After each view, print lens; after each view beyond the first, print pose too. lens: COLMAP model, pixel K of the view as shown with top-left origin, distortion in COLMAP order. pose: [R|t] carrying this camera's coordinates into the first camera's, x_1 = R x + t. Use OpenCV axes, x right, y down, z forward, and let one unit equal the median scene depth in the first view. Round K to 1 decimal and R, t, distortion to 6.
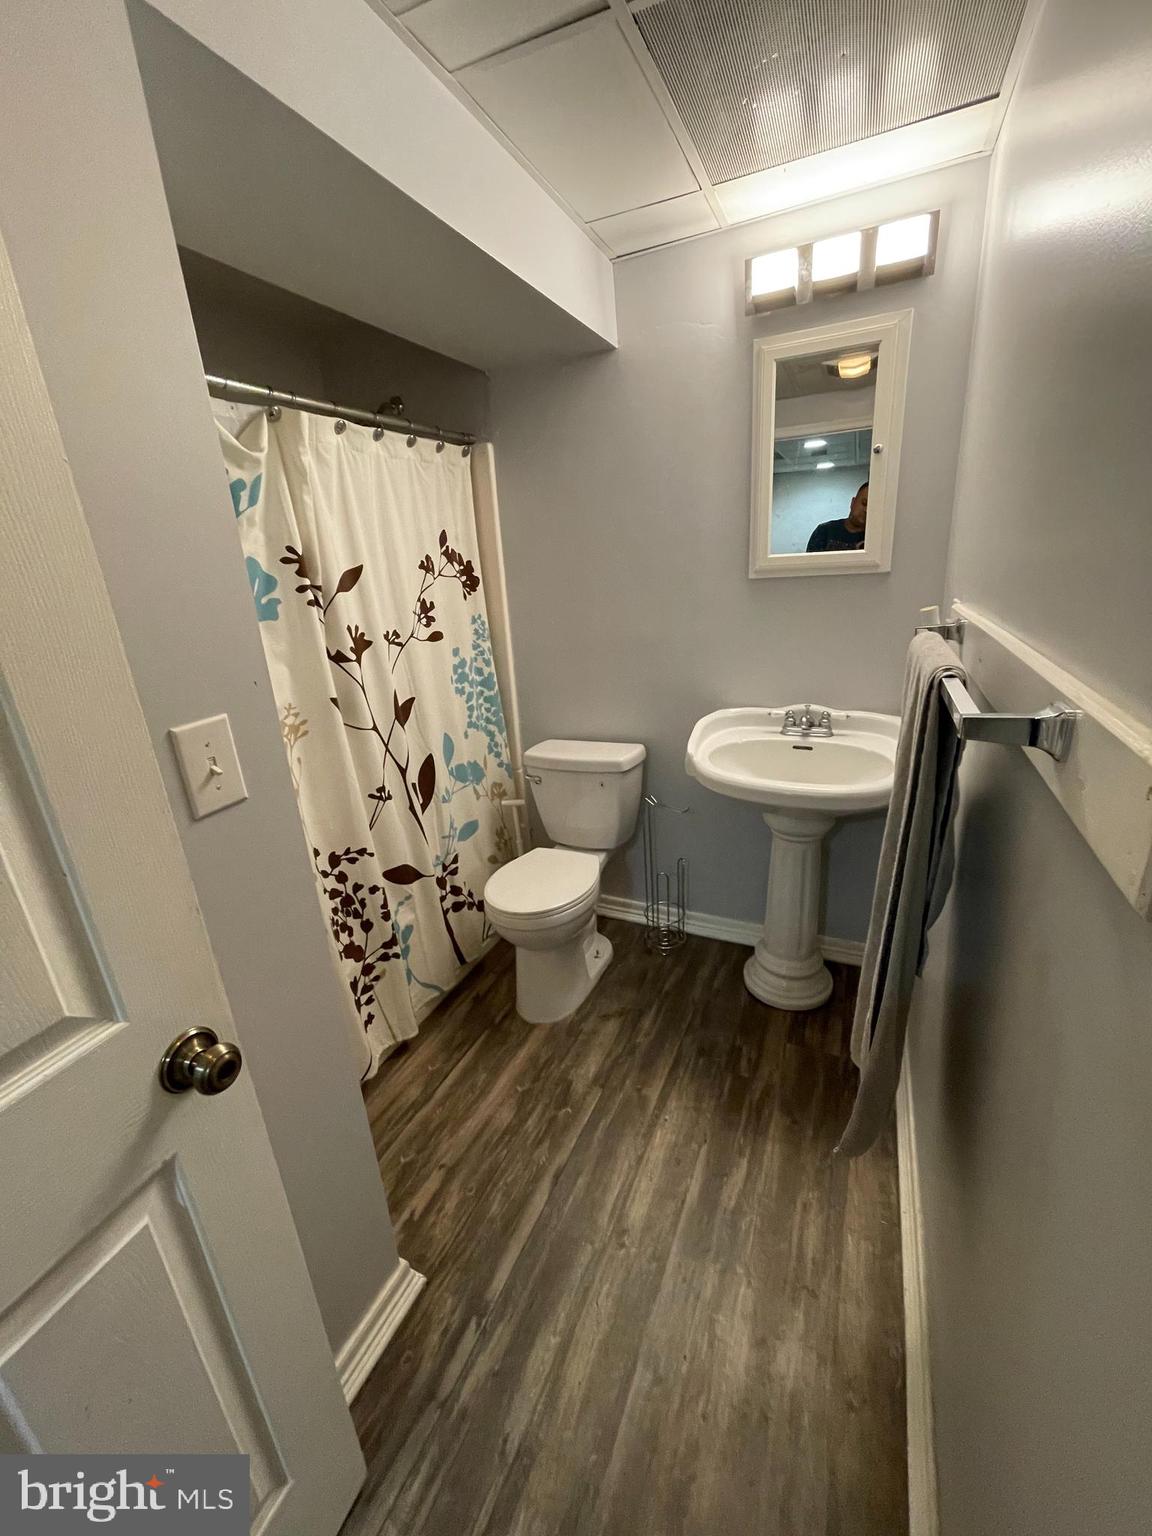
lens RADIAL K [[613.9, 0, 585.1], [0, 613.9, 746.4], [0, 0, 1]] dist [-0.003549, 0.000502]
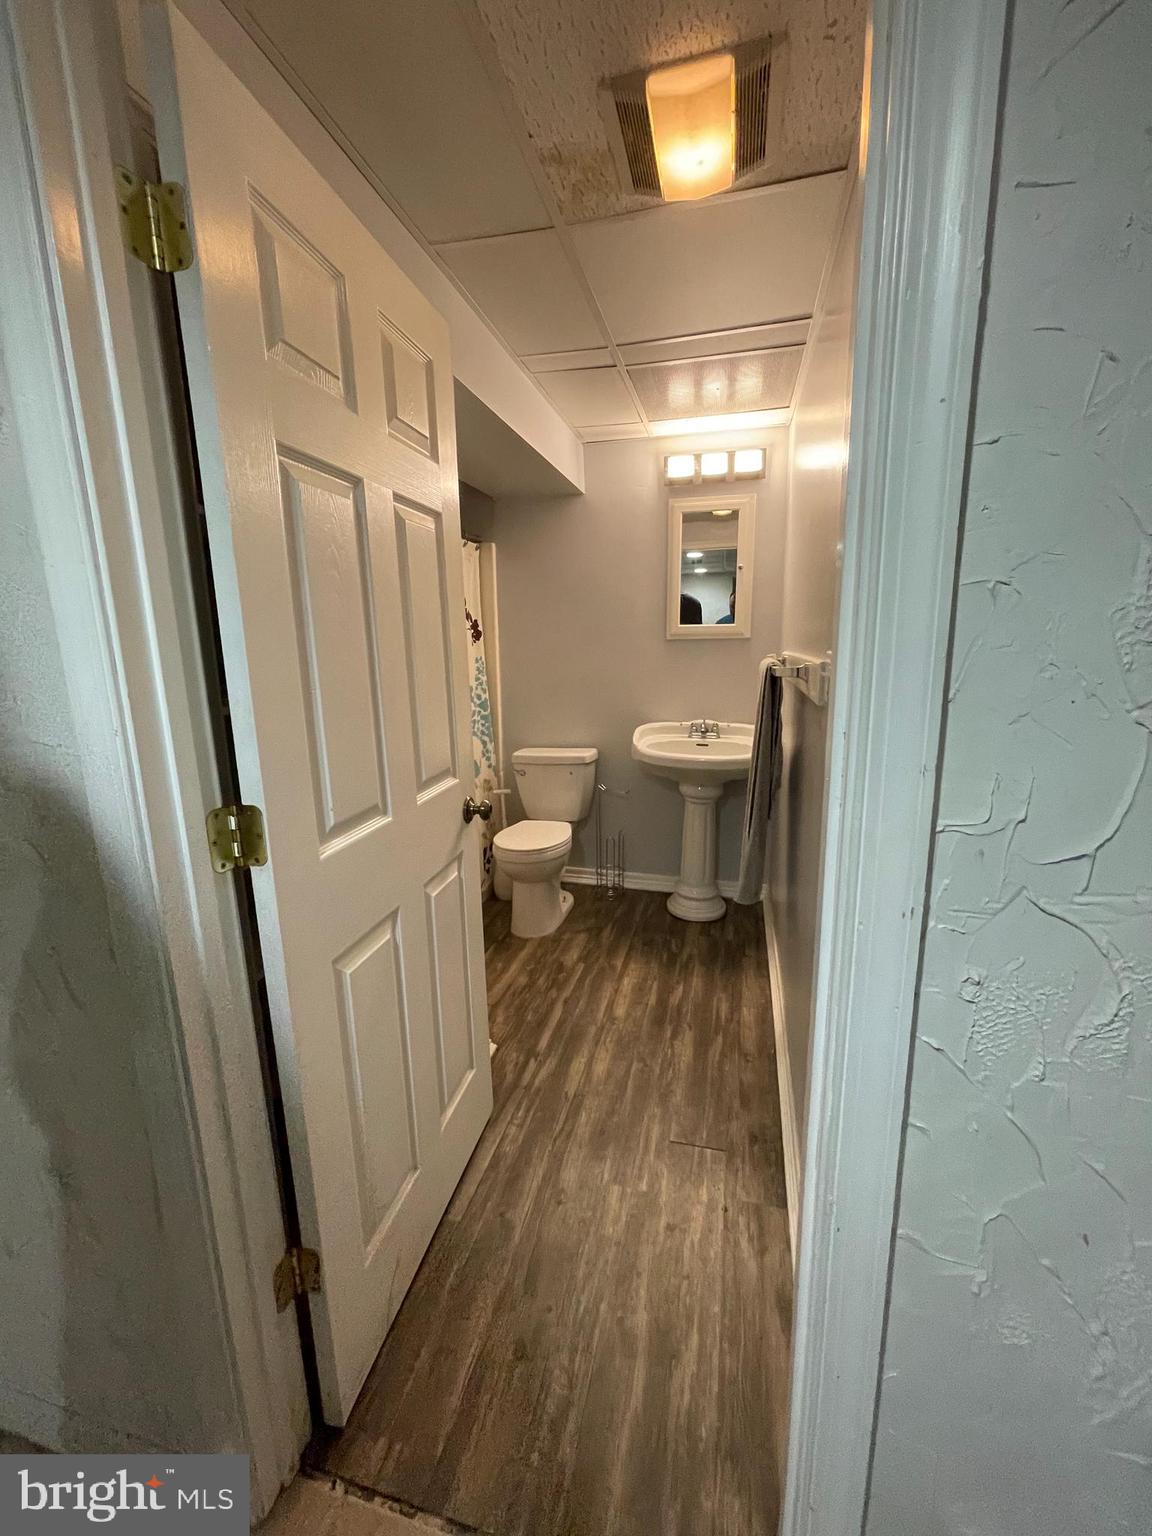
lens RADIAL K [[613.9, 0, 585.1], [0, 613.9, 746.4], [0, 0, 1]] dist [-0.003549, 0.000502]
pose [[0.982471, 0.015293, 0.185789, -0.226507], [0.008863, 0.991670, -0.128496, 0.201725], [-0.186206, 0.127890, 0.974152, -0.459909]]
